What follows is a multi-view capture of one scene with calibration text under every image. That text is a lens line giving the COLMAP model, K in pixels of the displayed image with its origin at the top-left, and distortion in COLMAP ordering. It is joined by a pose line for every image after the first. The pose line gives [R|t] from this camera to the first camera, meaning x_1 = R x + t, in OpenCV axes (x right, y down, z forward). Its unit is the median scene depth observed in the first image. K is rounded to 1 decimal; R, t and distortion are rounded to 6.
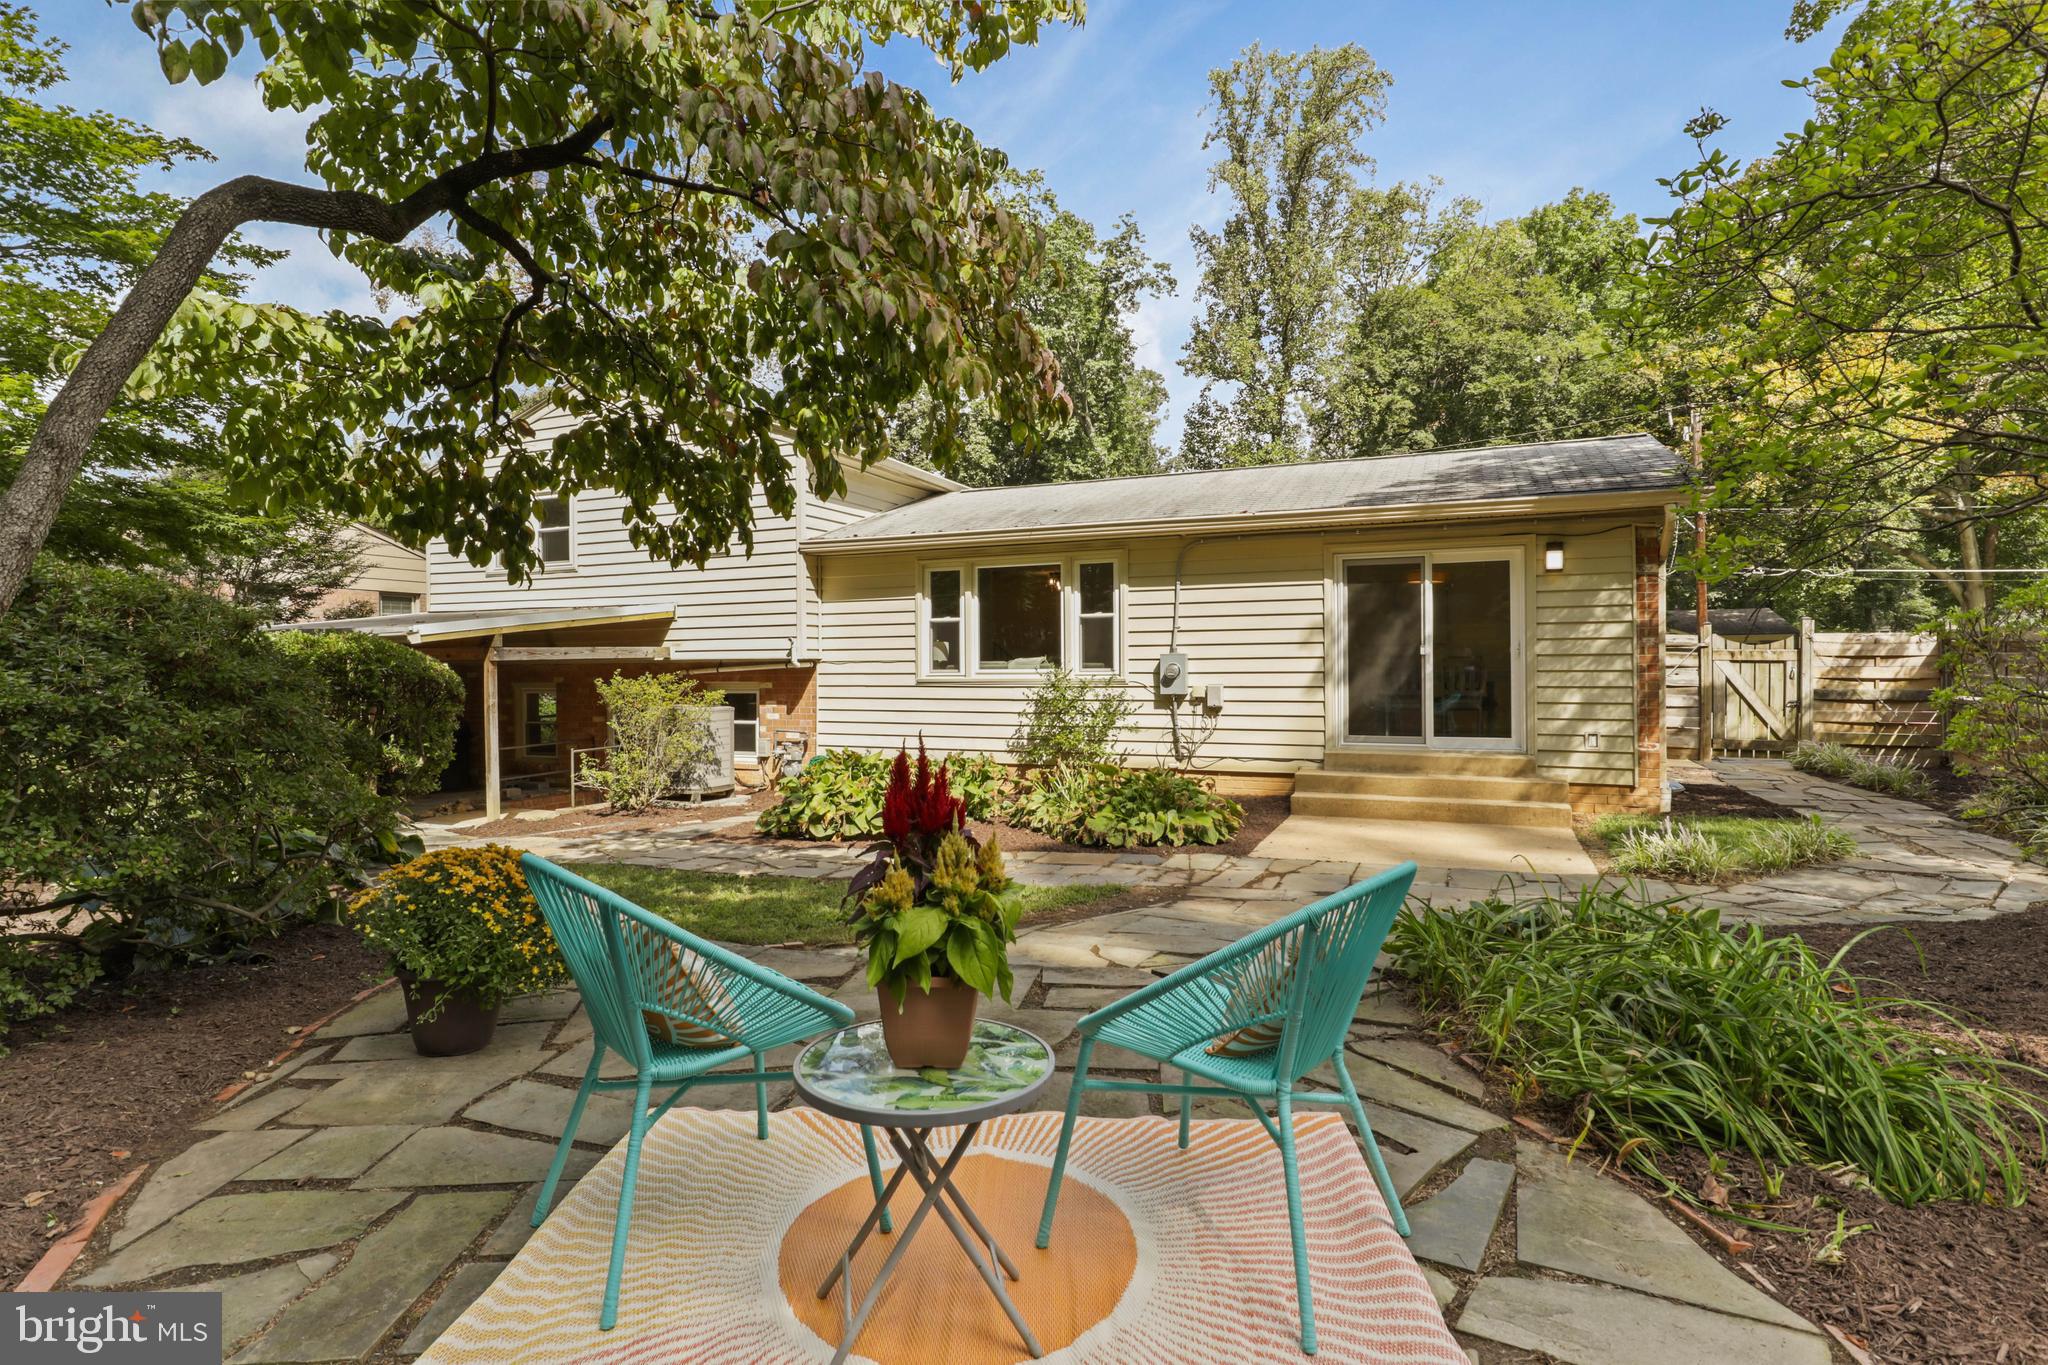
lens RADIAL K [[1026.0, 0, 1023.6], [0, 1026.0, 665.6], [0, 0, 1]] dist [-0.023031, 0.011087]
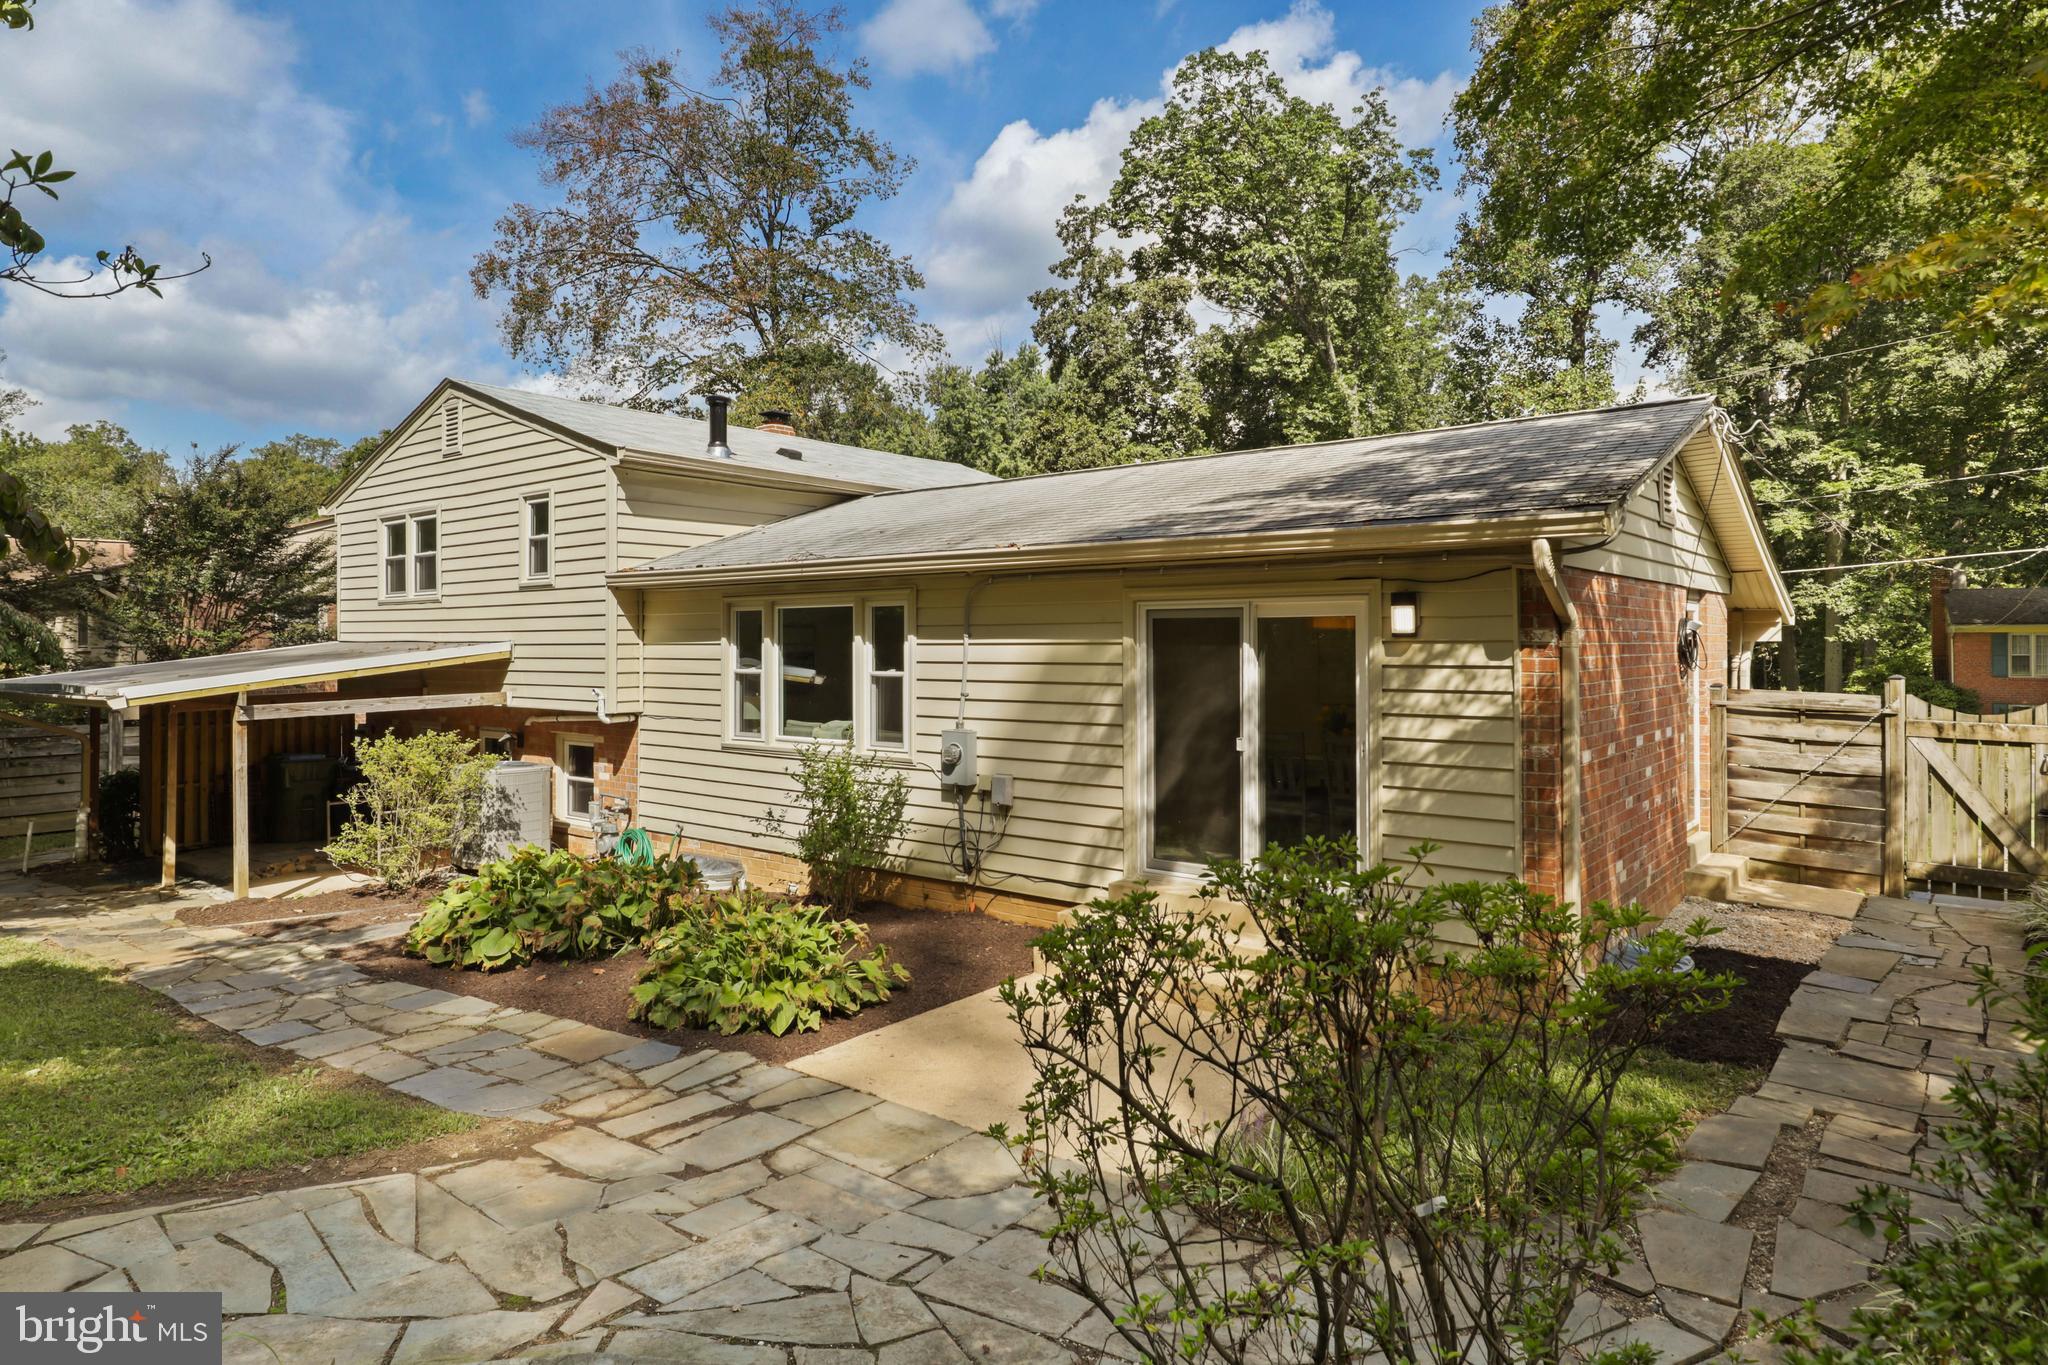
lens RADIAL K [[1185.8, 0, 1023.5], [0, 1185.8, 638.8], [0, 0, 1]] dist [0.003535, 0.001194]
pose [[0.962751, 0.002165, -0.270380, 0.364709], [-0.002081, 0.999998, 0.000597, -0.067504], [0.270381, -0.000012, 0.962753, 0.151059]]
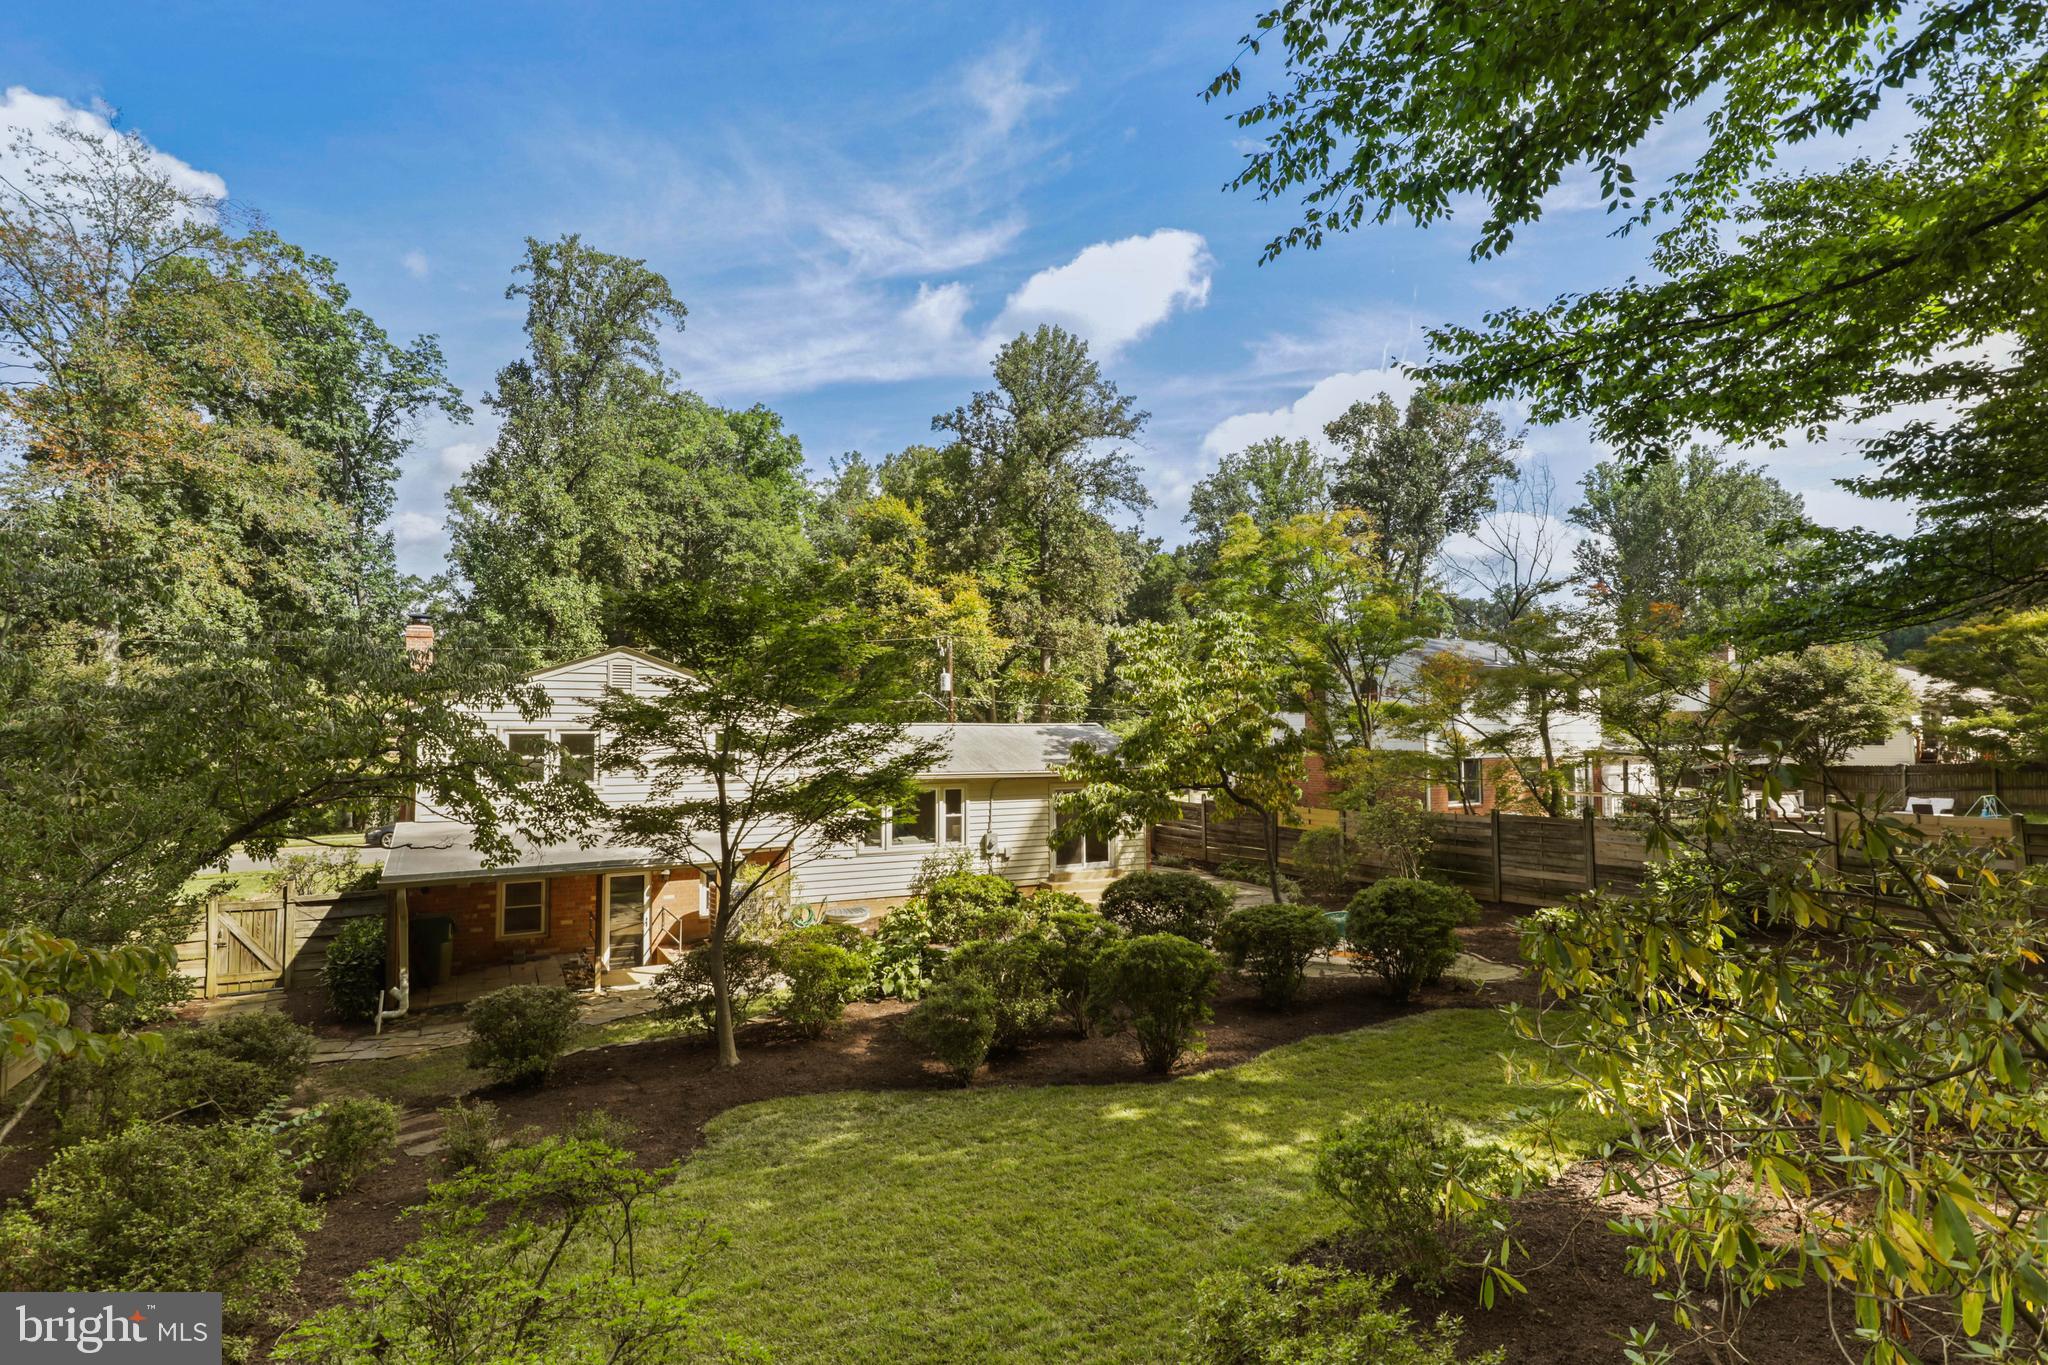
lens RADIAL K [[1026.5, 0, 1023.0], [0, 1026.5, 669.2], [0, 0, 1]] dist [-0.021676, 0.021276]
pose [[0.612435, 0.054467, 0.788642, -1.282108], [-0.003063, 0.997780, -0.066532, -0.178097], [-0.790515, 0.038331, 0.611242, -0.304357]]
